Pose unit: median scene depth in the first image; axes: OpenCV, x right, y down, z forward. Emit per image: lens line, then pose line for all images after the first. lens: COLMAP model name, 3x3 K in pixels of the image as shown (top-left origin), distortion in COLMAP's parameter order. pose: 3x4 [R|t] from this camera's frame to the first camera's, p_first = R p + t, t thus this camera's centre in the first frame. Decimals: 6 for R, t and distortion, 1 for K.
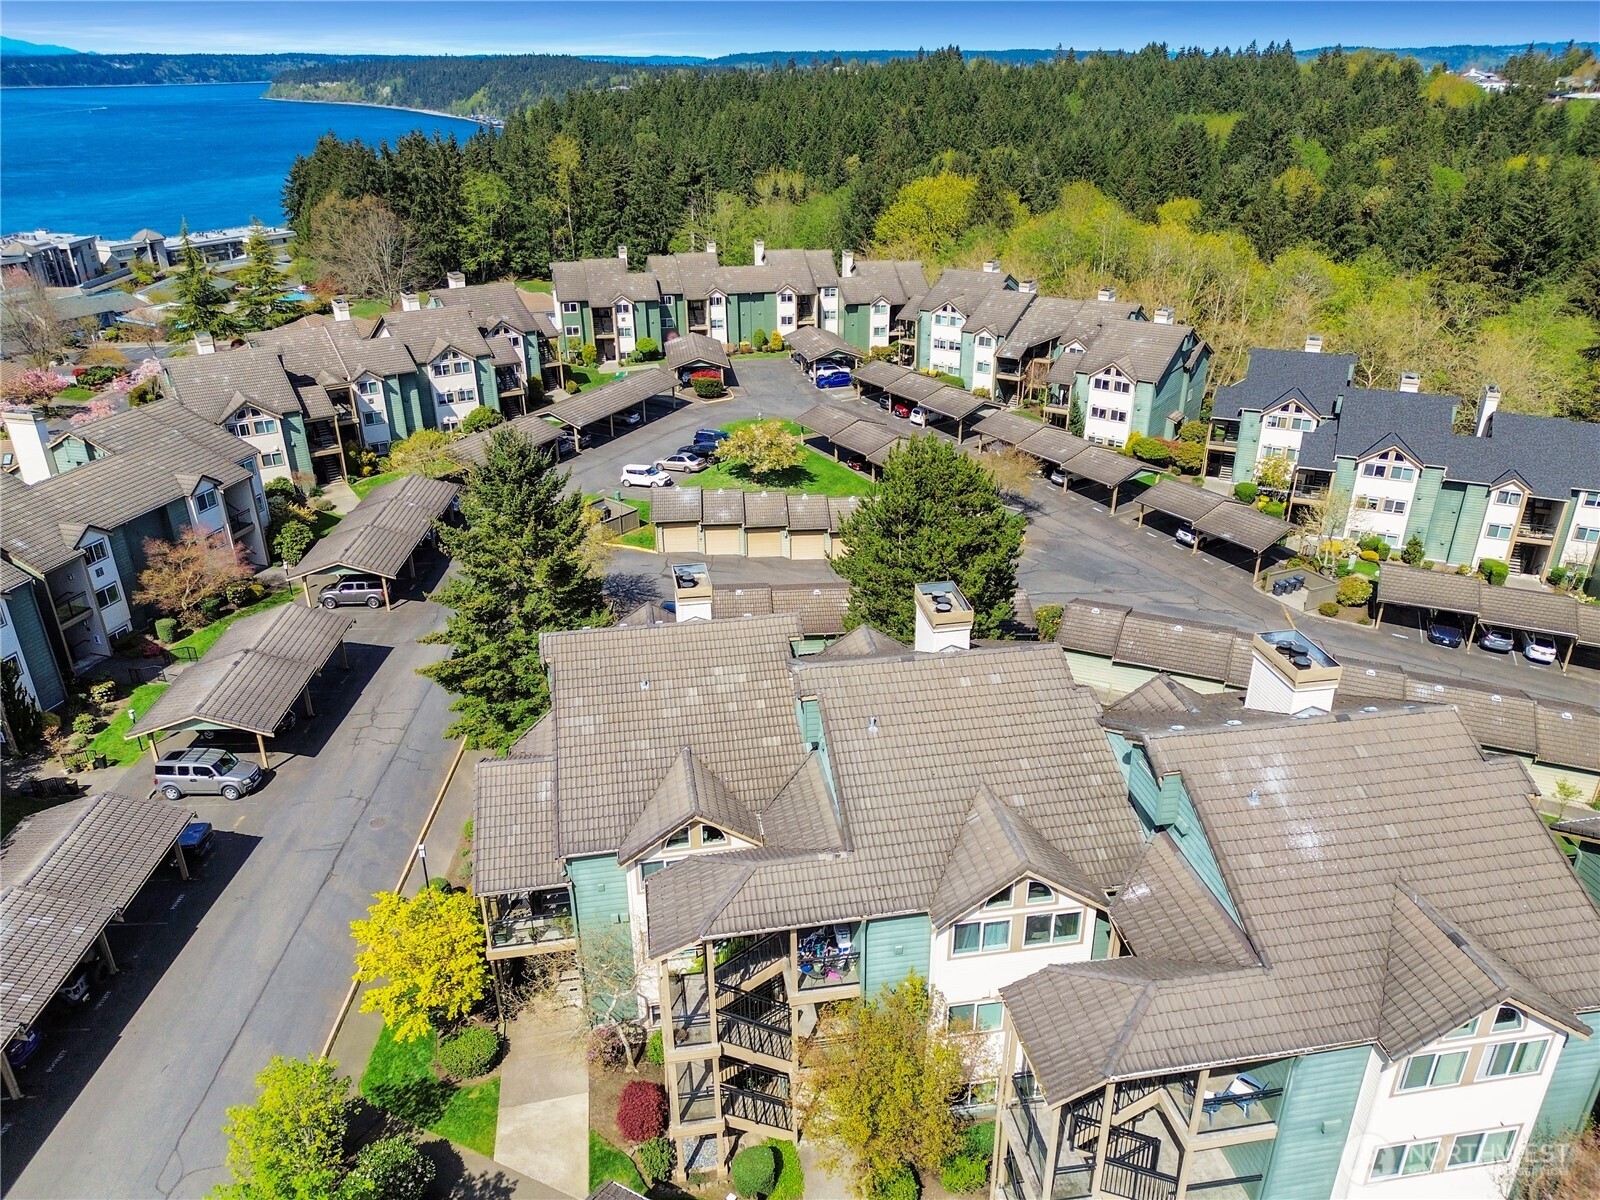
lens RADIAL K [[1120.6, 0, 800.0], [0, 1120.6, 600.0], [0, 0, 1]] dist [0.092527, -0.111013]
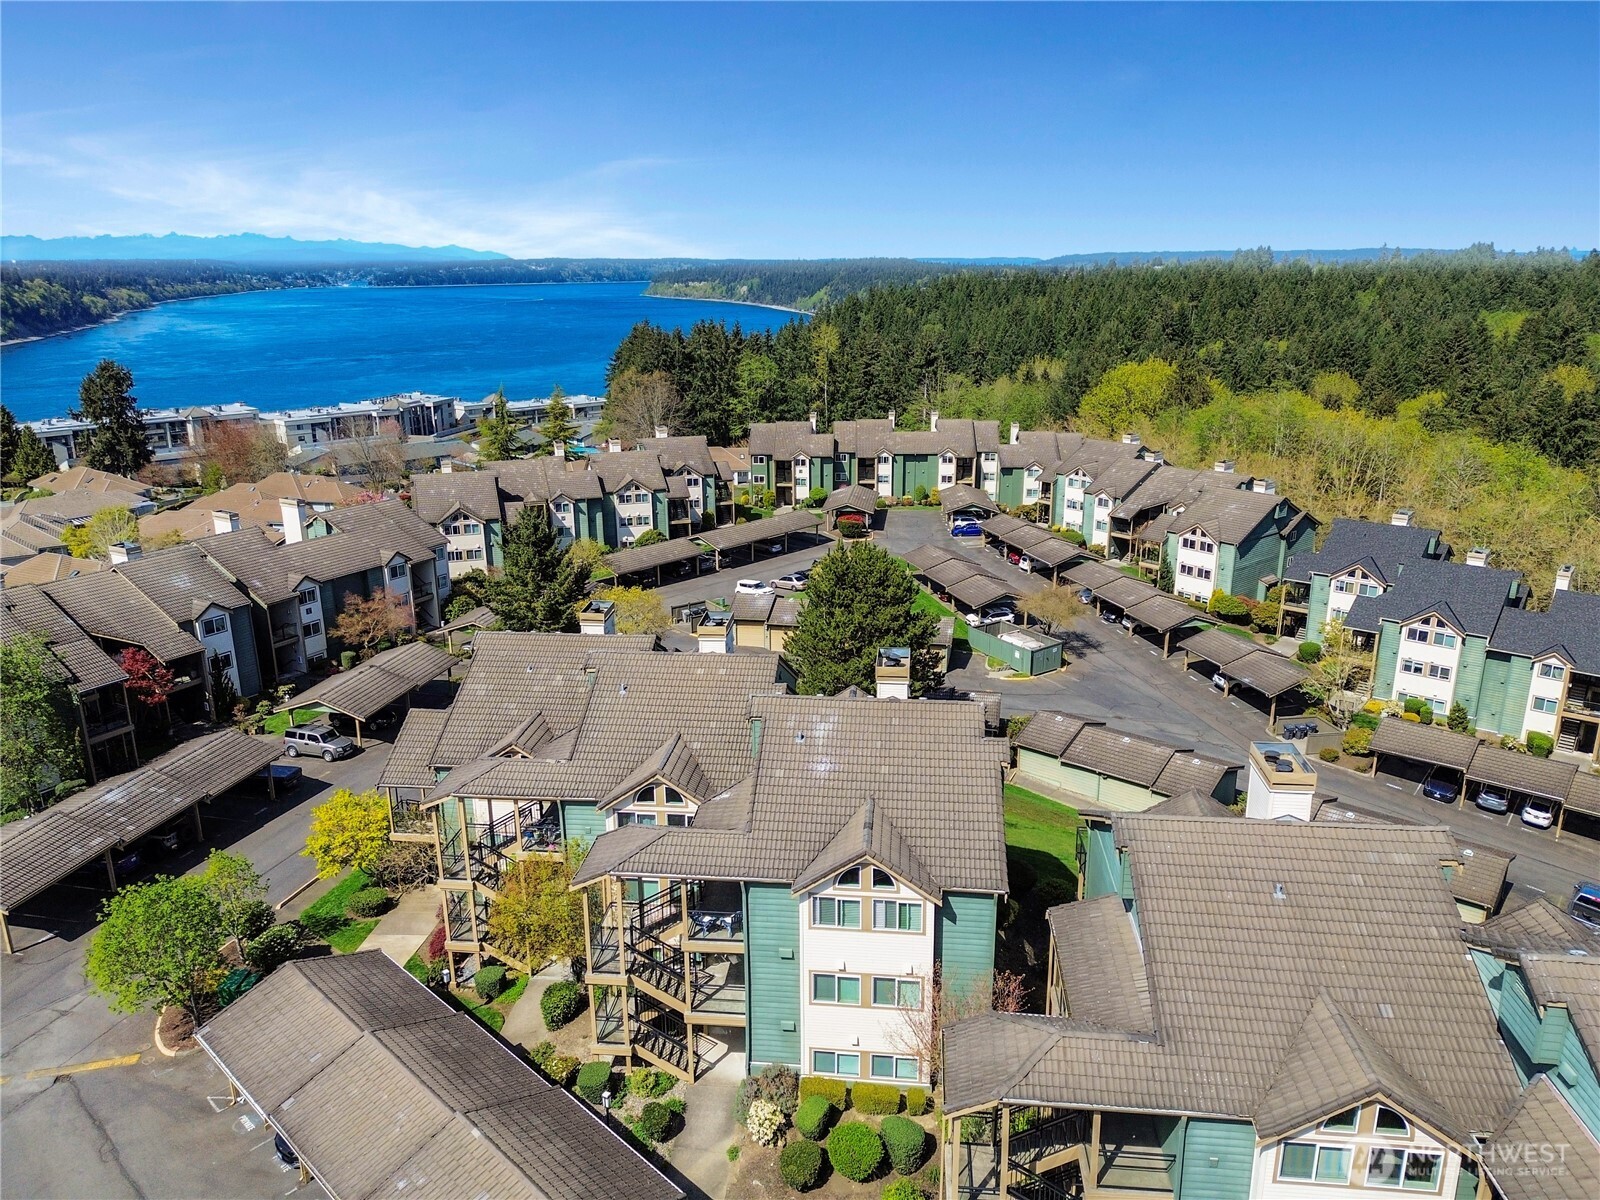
lens RADIAL K [[1120.6, 0, 800.0], [0, 1120.6, 600.0], [0, 0, 1]] dist [0.092527, -0.111013]
pose [[0.962460, 0.077025, -0.260266, 0.191547], [-0.115564, 0.983923, -0.136164, 0.049156], [0.245593, 0.161130, 0.955888, -0.103613]]
